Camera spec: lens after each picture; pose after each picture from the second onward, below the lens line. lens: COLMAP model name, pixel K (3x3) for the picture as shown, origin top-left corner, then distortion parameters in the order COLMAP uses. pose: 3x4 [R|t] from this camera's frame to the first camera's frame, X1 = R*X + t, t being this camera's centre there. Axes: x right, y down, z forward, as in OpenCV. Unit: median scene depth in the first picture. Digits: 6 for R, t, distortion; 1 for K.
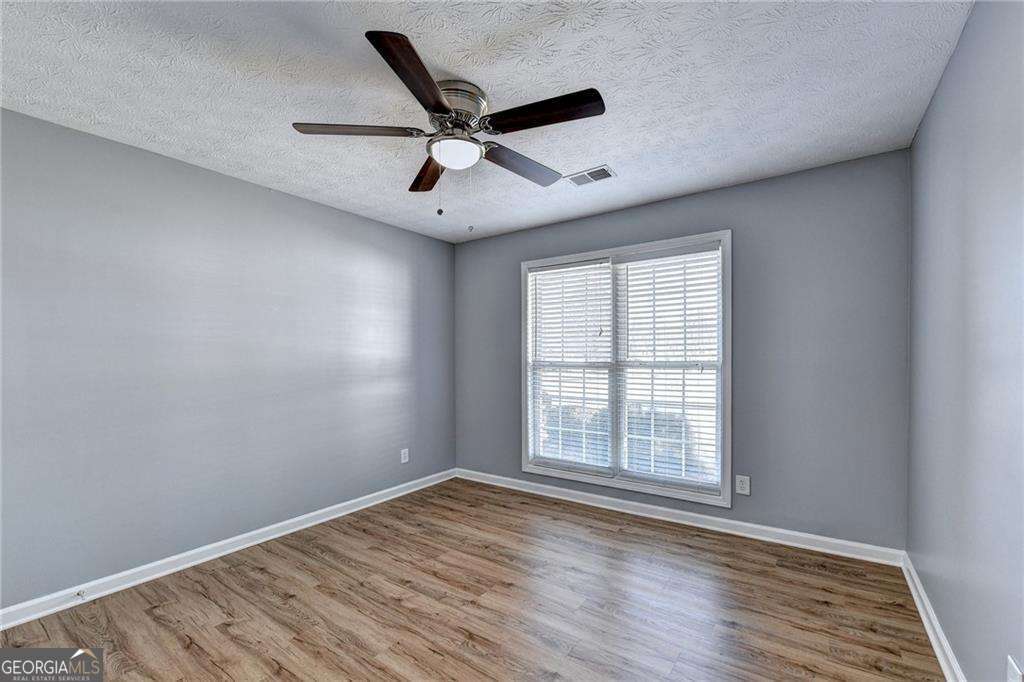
lens RADIAL K [[425.1, 0, 533.3], [0, 425.1, 346.1], [0, 0, 1]] dist [-0.005506, -0.001182]
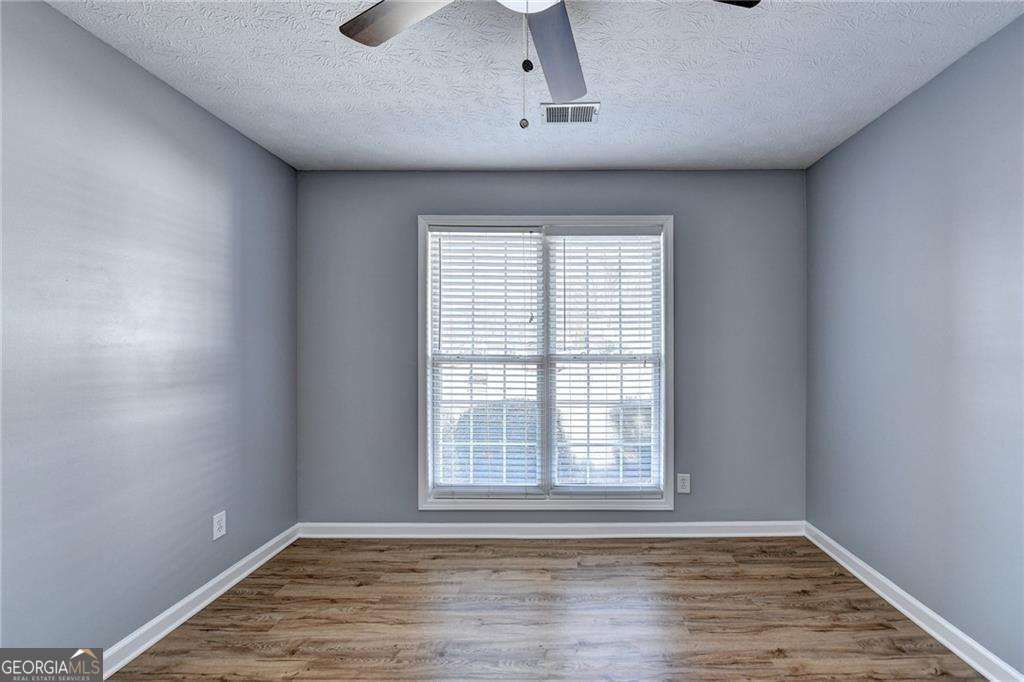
lens RADIAL K [[425.1, 0, 521.5], [0, 425.1, 336.2], [0, 0, 1]] dist [-0.005506, -0.001182]
pose [[0.839619, 0.020450, 0.542790, -0.306849], [-0.019375, 0.999783, -0.007697, 0.008567], [-0.542830, -0.004054, 0.839833, 0.356747]]
